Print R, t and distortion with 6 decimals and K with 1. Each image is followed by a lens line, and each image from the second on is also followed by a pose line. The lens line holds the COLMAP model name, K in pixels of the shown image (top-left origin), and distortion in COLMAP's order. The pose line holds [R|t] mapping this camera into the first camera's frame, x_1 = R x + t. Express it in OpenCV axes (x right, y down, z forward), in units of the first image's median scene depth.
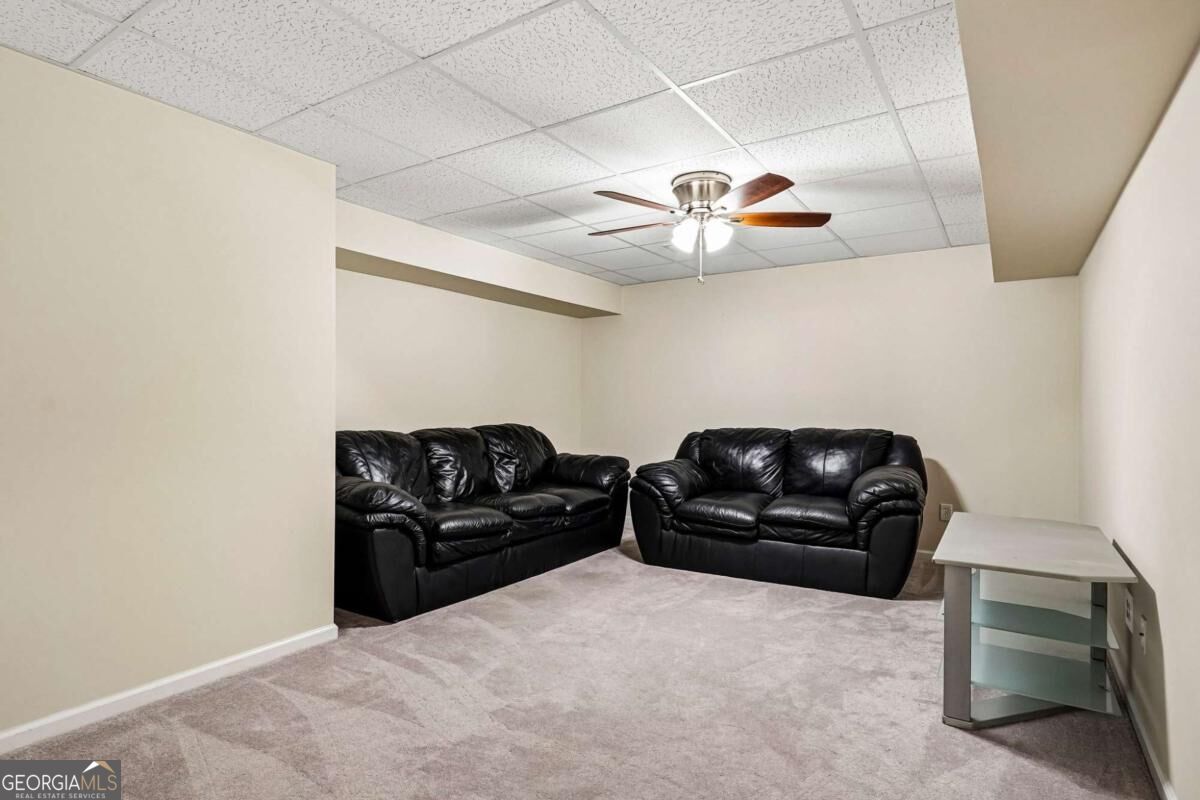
lens RADIAL K [[629.3, 0, 597.8], [0, 629.3, 398.8], [0, 0, 1]] dist [-0.009905, 0.007010]
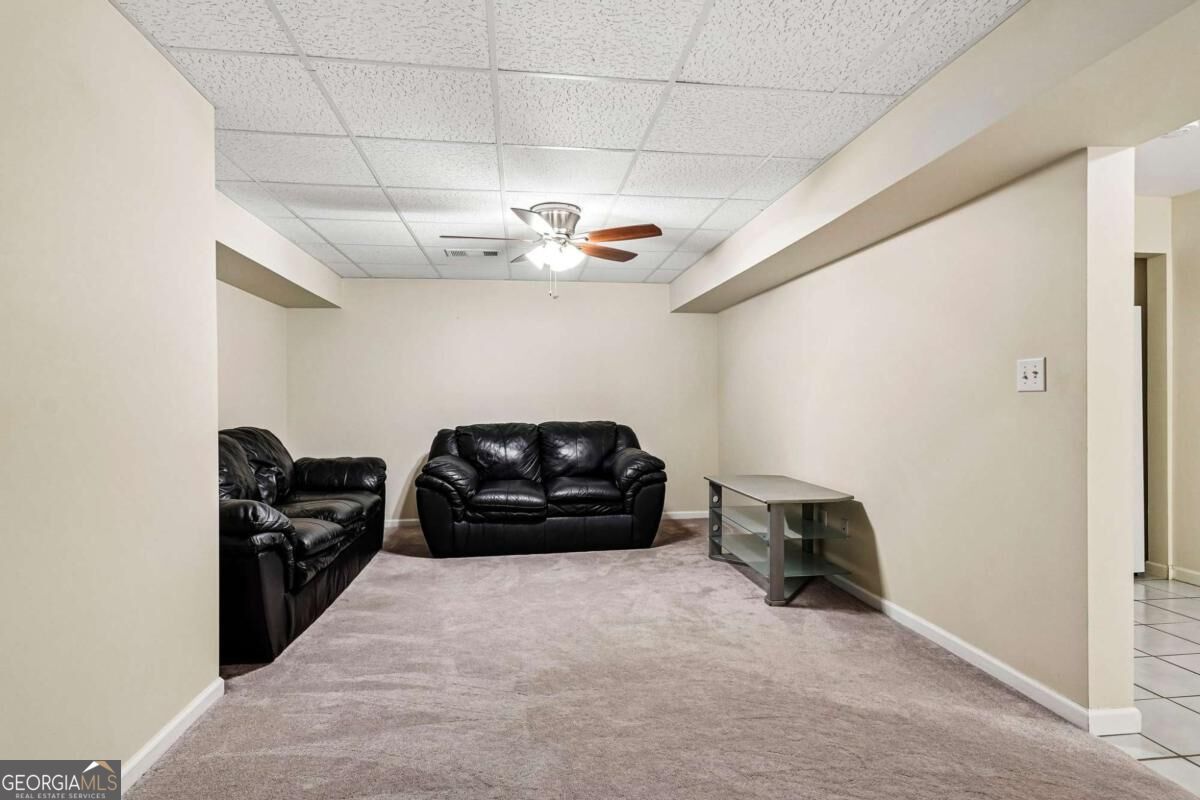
lens RADIAL K [[629.3, 0, 596.9], [0, 629.3, 400.1], [0, 0, 1]] dist [-0.009905, 0.007010]
pose [[0.759466, -0.005304, 0.650525, -0.491231], [0.001963, 0.999981, 0.005861, -0.001575], [-0.650544, -0.003174, 0.759462, 0.061892]]
